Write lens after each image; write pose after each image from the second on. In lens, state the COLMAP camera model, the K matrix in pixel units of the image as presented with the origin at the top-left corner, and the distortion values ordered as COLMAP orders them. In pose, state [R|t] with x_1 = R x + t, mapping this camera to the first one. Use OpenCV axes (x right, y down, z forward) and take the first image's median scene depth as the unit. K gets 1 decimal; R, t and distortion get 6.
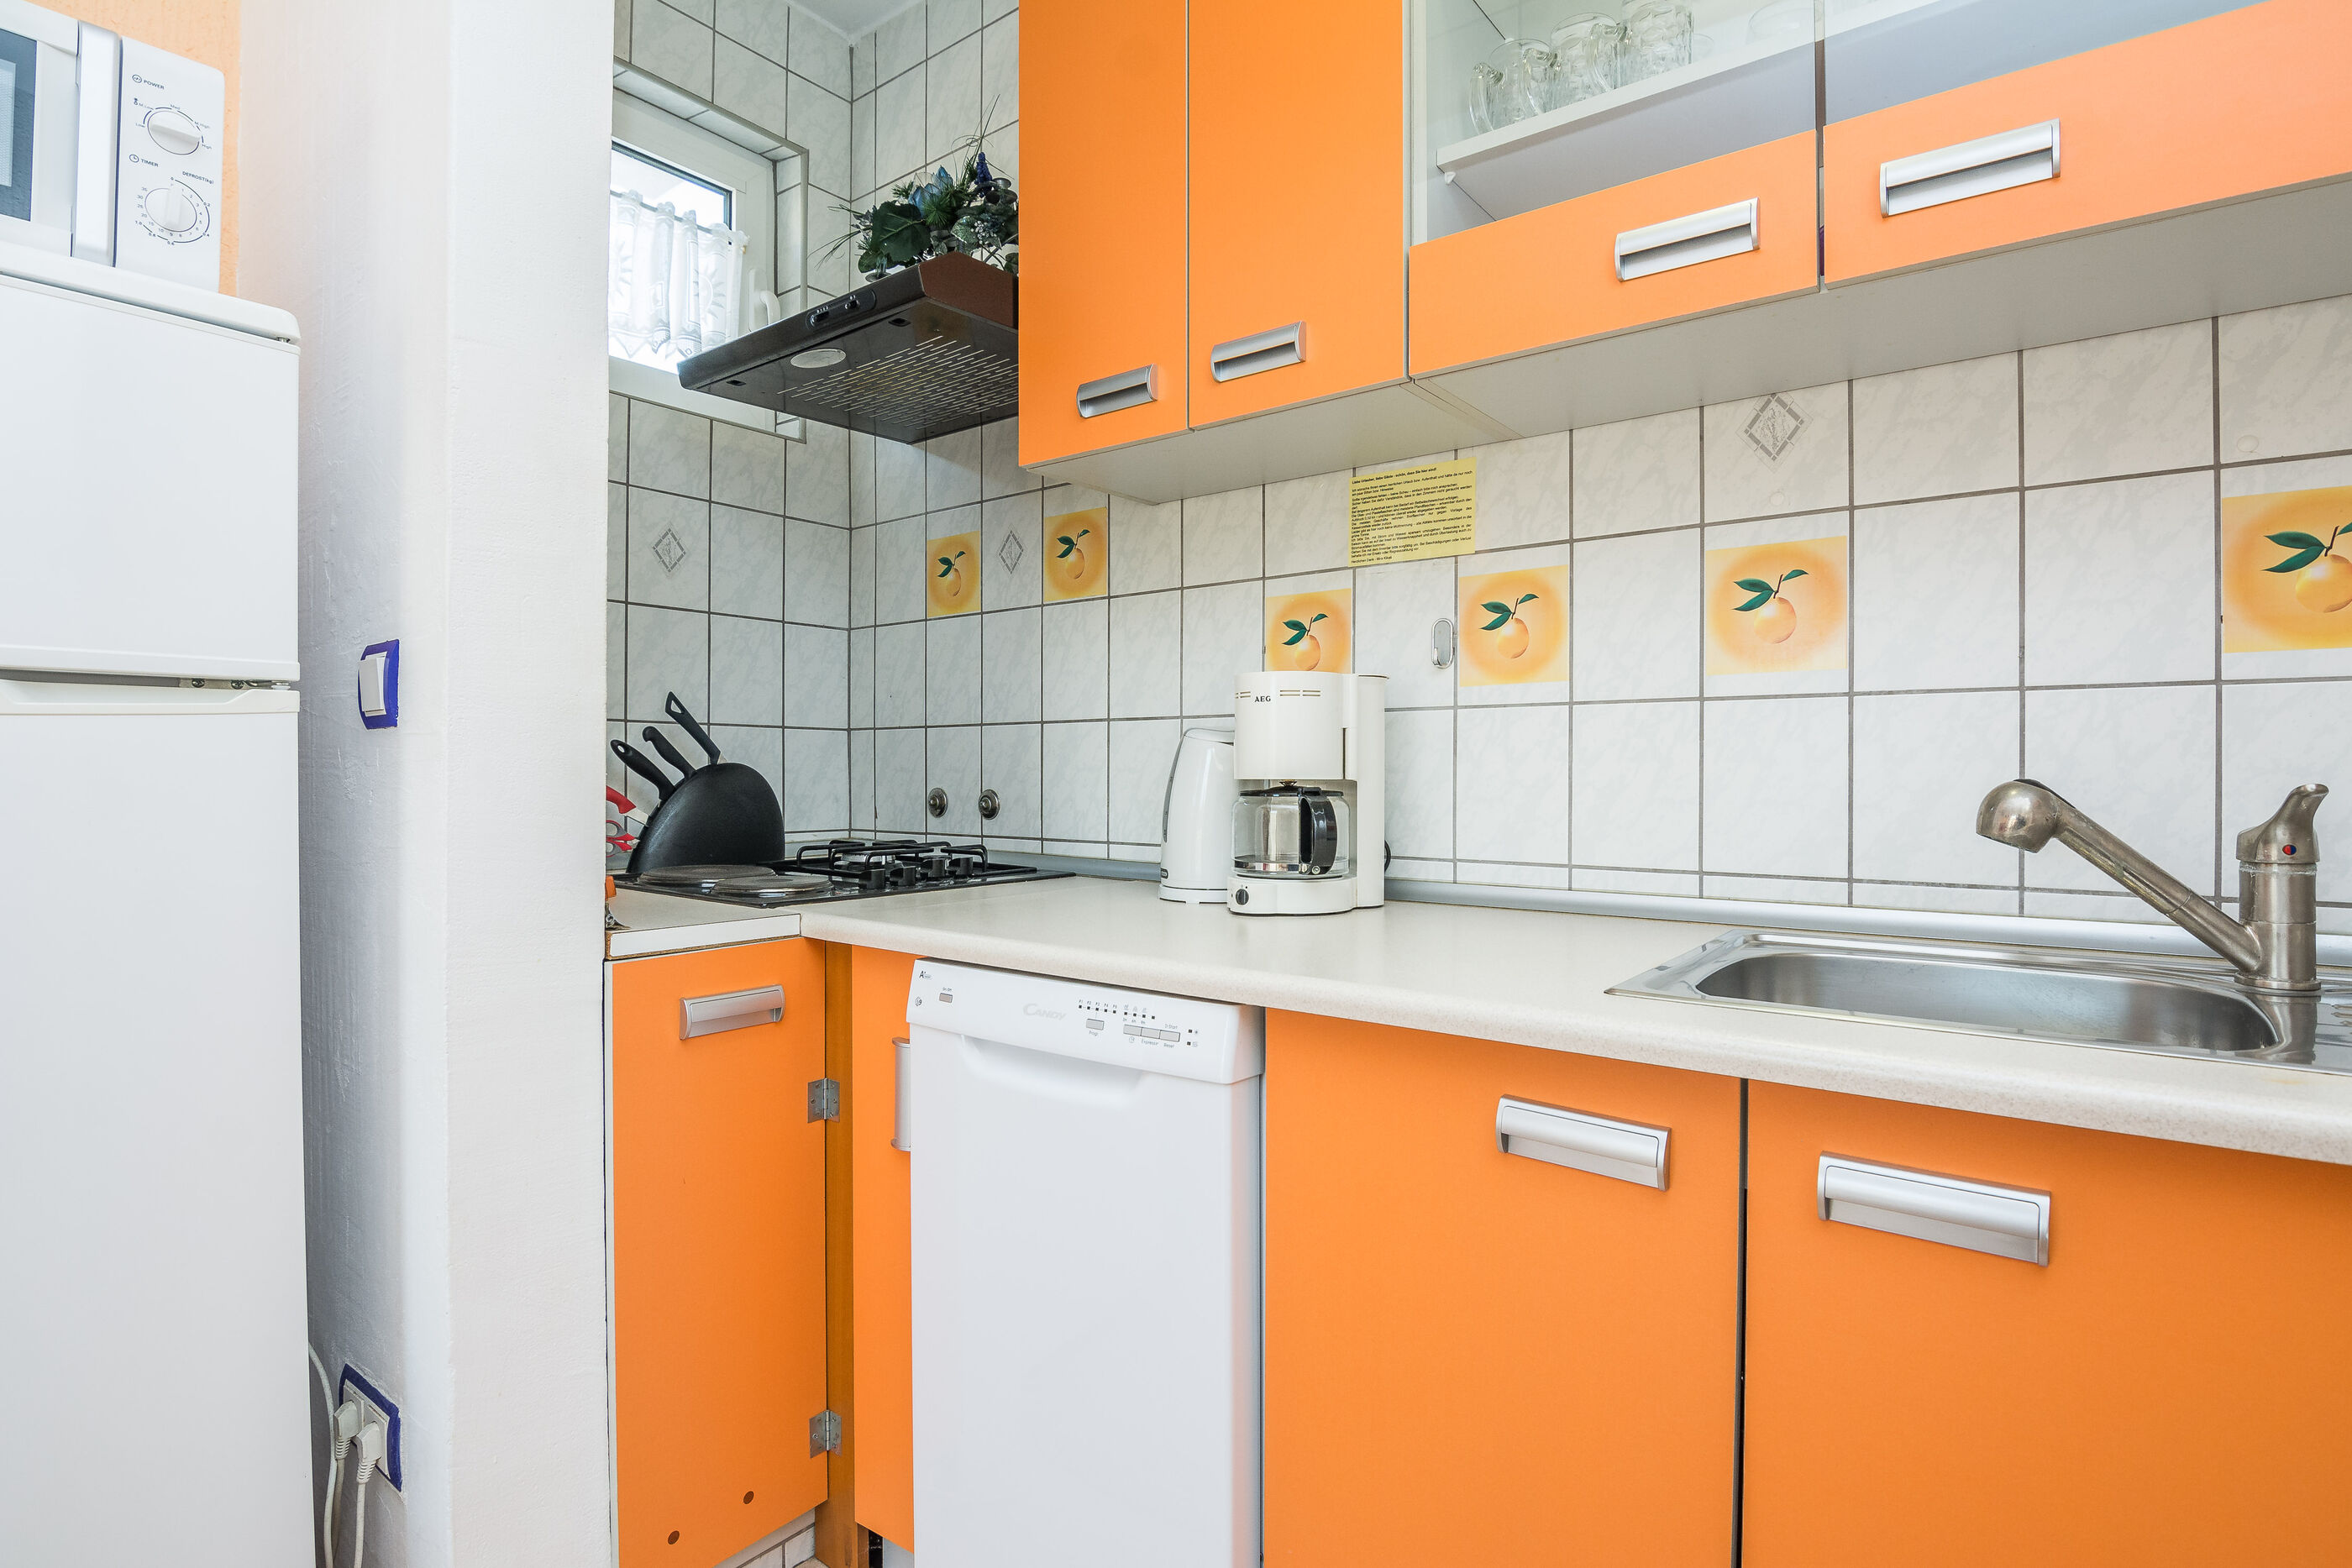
lens RADIAL K [[1161.0, 0, 1183.3], [0, 1161.0, 772.2], [0, 0, 1]] dist [-0.010912, -0.011296]
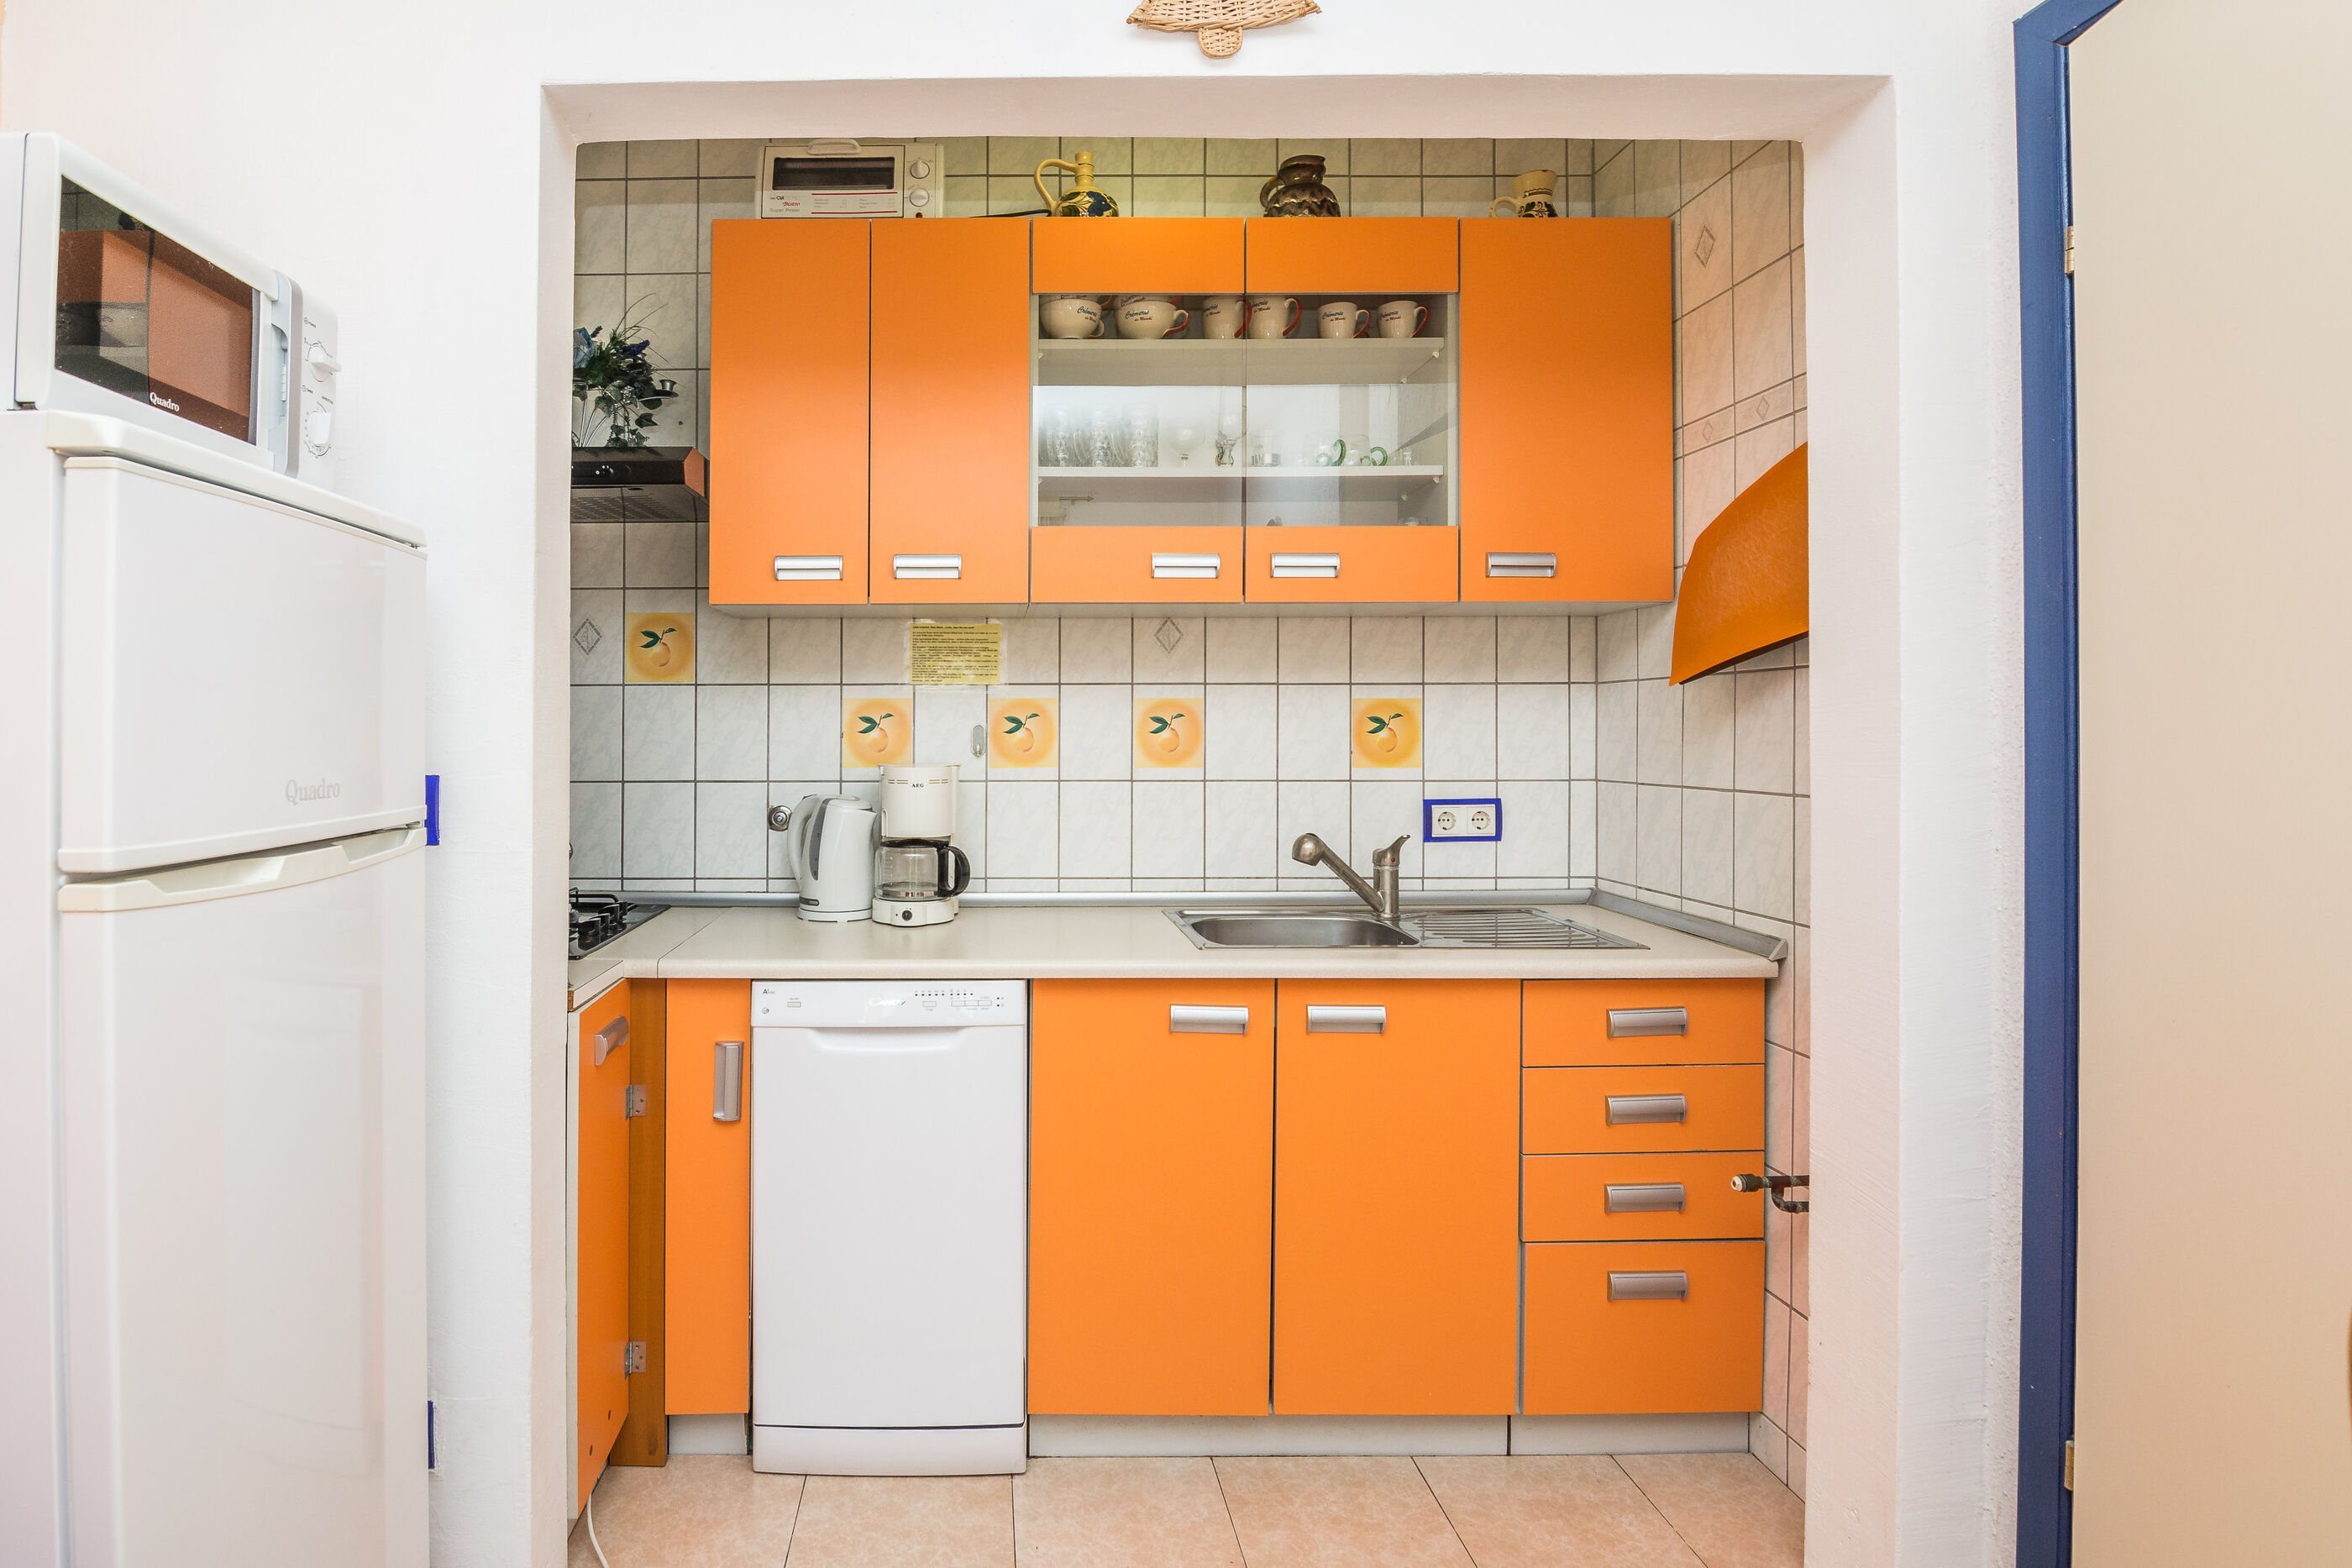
lens RADIAL K [[1230.4, 0, 989.5], [0, 1230.4, 729.8], [0, 0, 1]] dist [-0.000642, -0.012926]
pose [[0.780748, -0.004319, 0.624831, -0.861951], [0.001840, 0.999988, 0.004613, -0.141871], [-0.624843, -0.002452, 0.780747, -0.331903]]
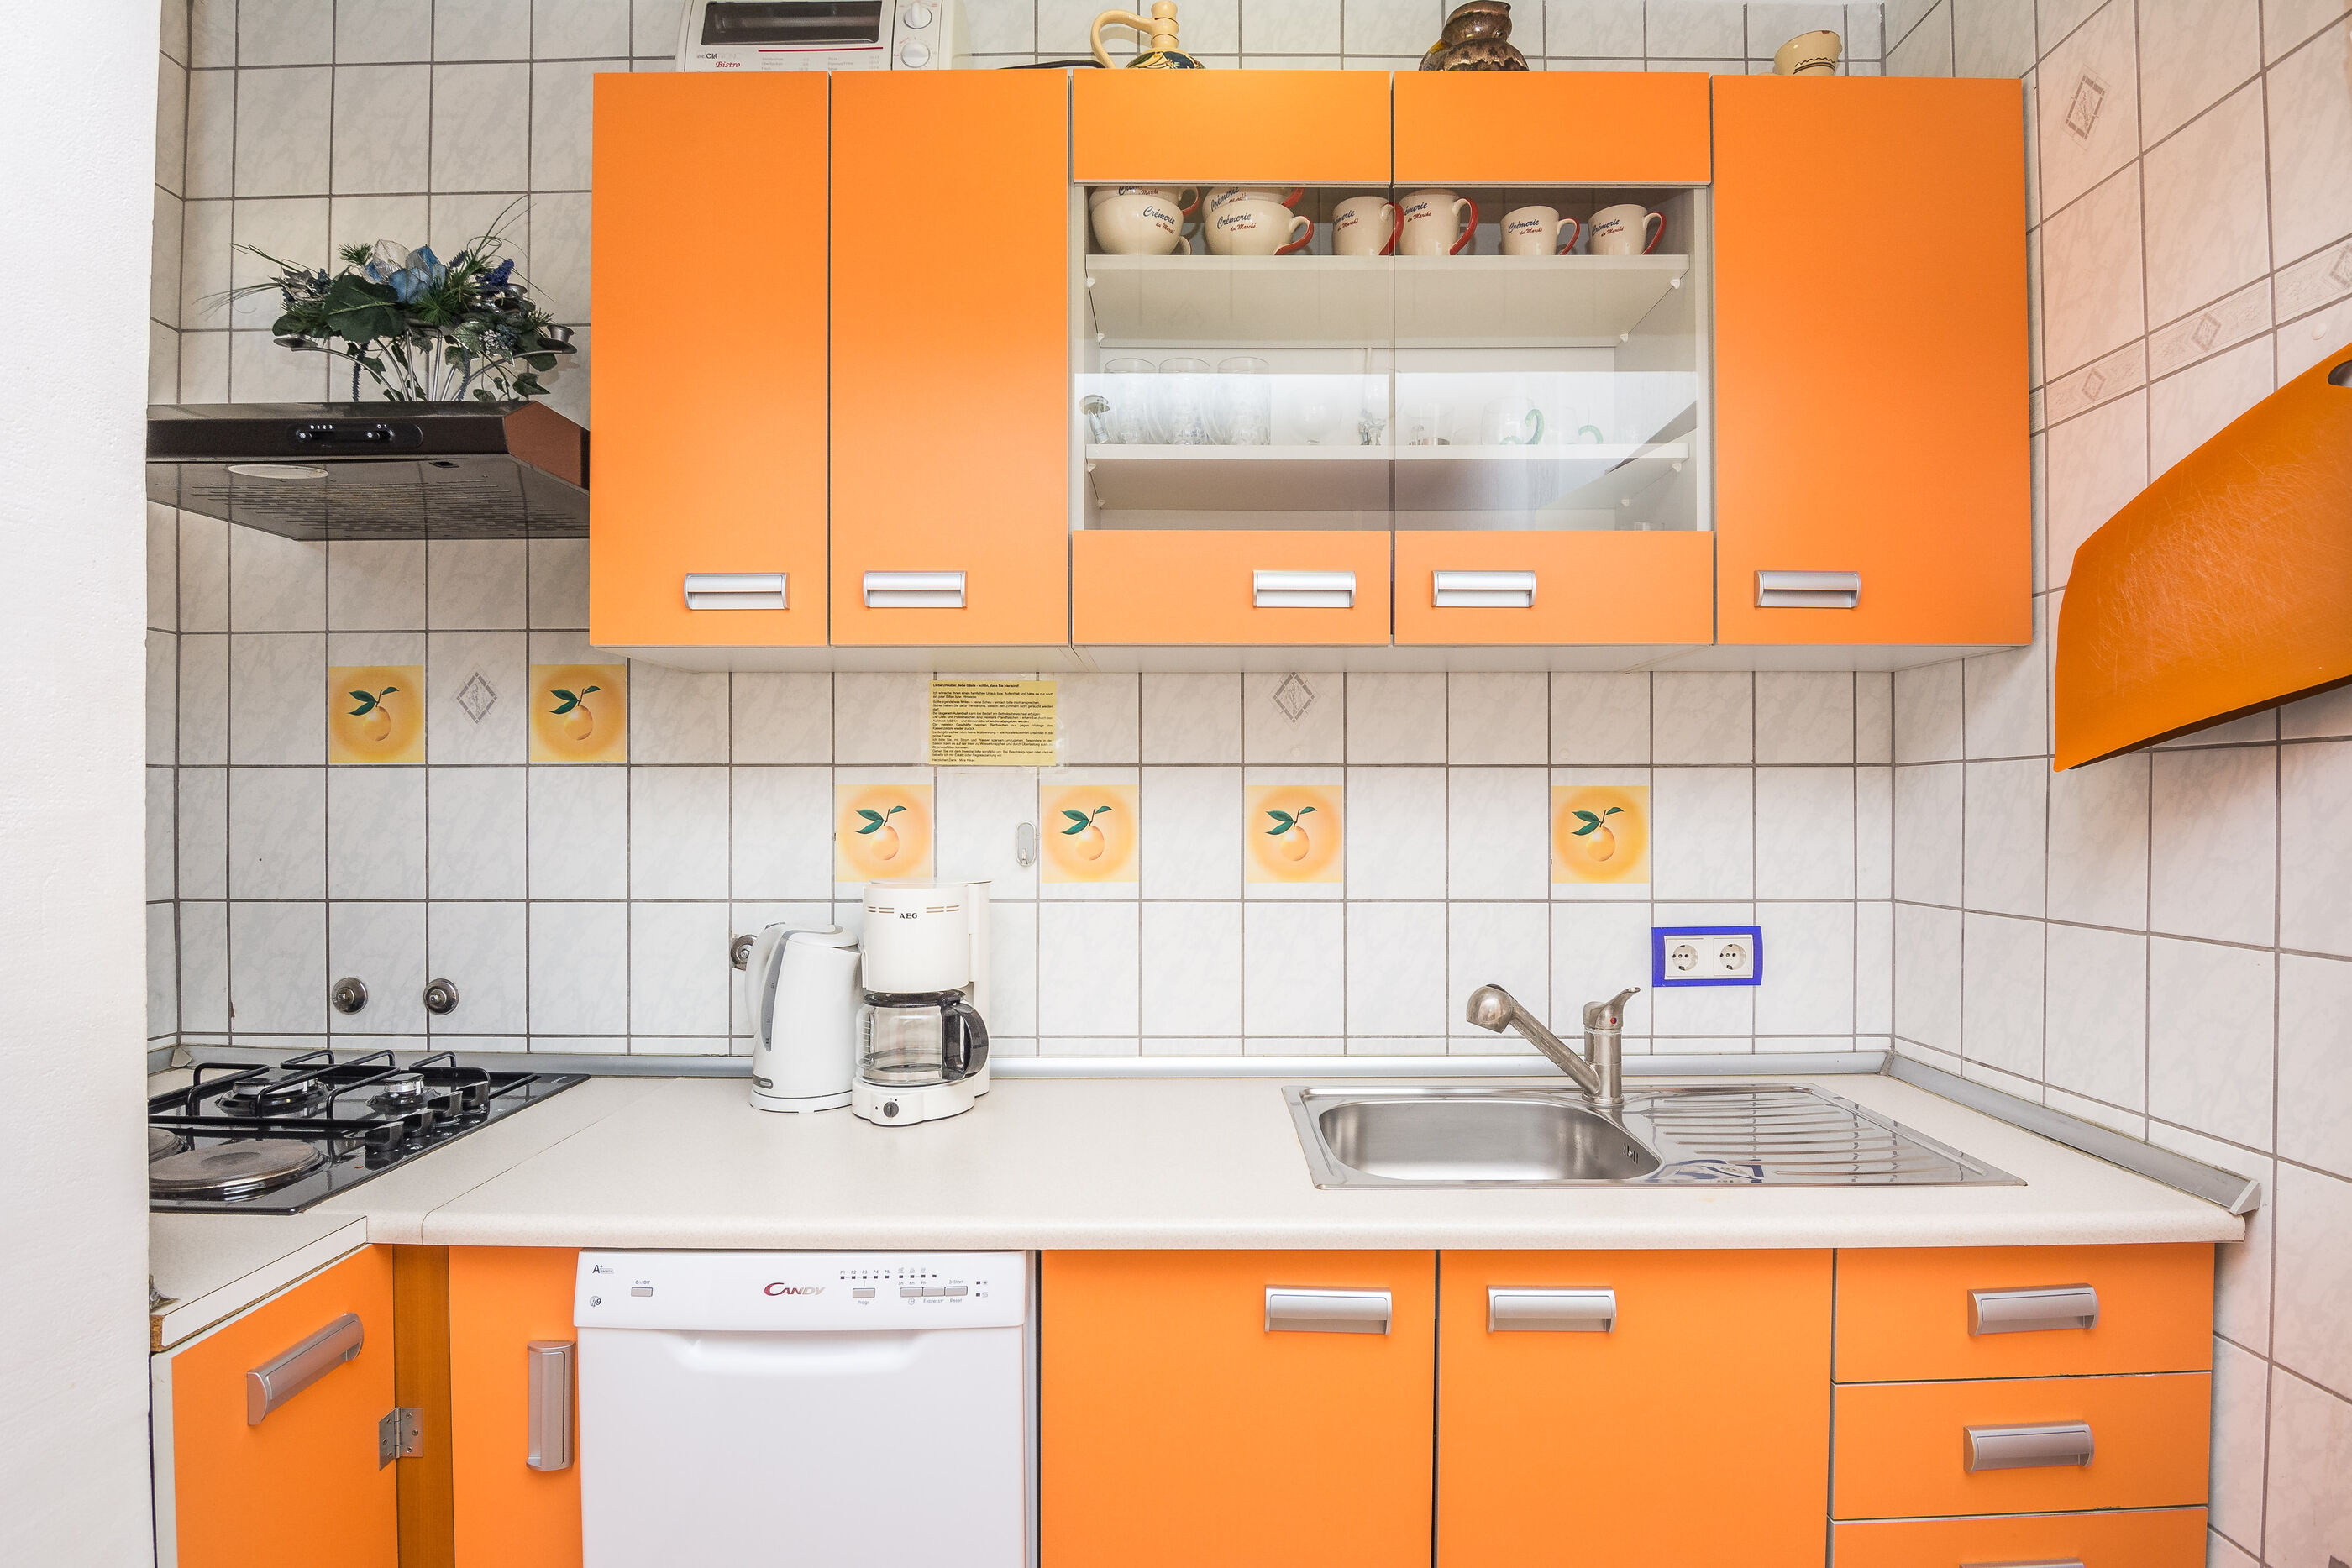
lens RADIAL K [[1159.7, 0, 1176.0], [0, 1159.7, 784.0], [0, 0, 1]] dist [-0.005410, -0.011491]
pose [[0.789149, 0.008009, 0.614150, -0.375511], [-0.000265, 0.999919, -0.012699, -0.165047], [-0.614202, 0.009859, 0.789087, 0.027903]]
